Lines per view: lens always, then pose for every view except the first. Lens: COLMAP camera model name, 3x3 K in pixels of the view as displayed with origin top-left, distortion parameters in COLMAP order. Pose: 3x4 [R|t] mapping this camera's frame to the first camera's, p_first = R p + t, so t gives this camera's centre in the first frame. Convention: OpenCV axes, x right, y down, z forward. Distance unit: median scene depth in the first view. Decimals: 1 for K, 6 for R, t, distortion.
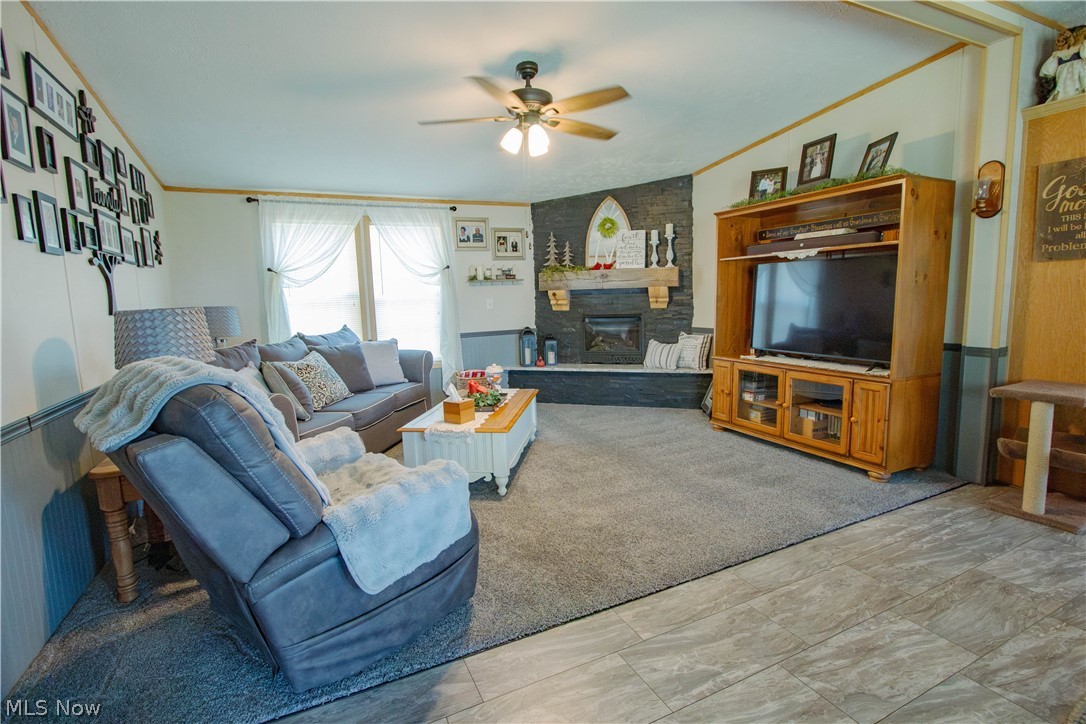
lens RADIAL K [[494.8, 0, 551.2], [0, 494.8, 357.9], [0, 0, 1]] dist [-0.015704, 0.001290]
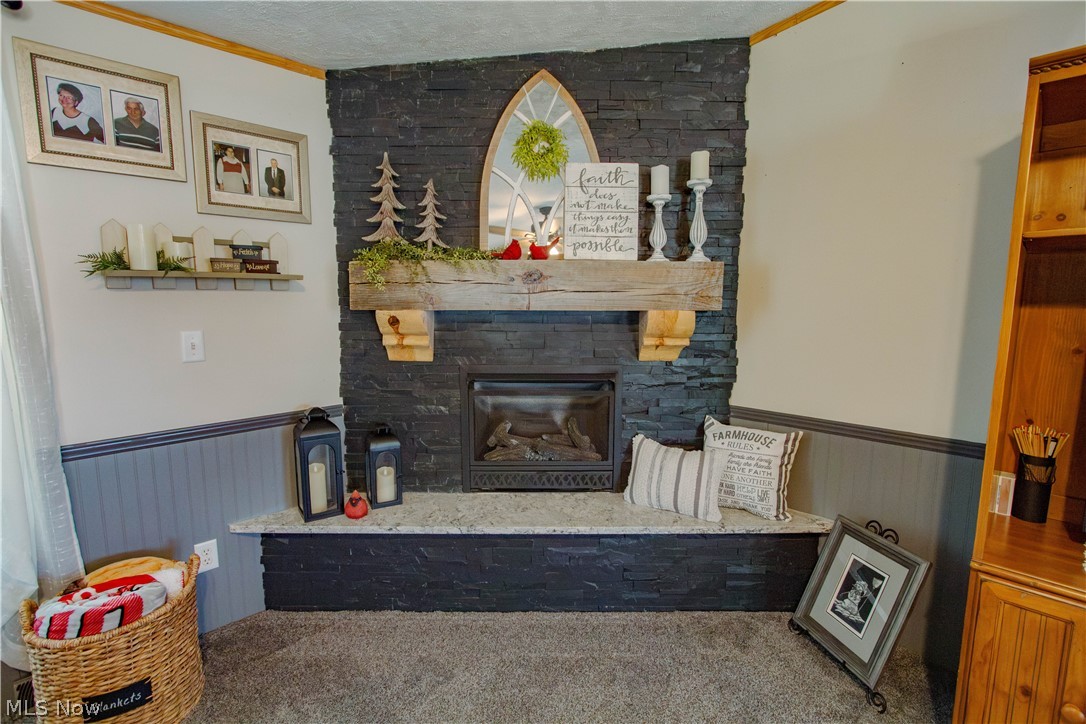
lens RADIAL K [[494.8, 0, 542.9], [0, 494.8, 364.2], [0, 0, 1]] dist [-0.015704, 0.001290]
pose [[0.945762, -0.006986, 0.324786, -0.008873], [0.008707, 0.999955, -0.003845, -0.096465], [-0.324745, 0.006464, 0.945780, 0.635448]]
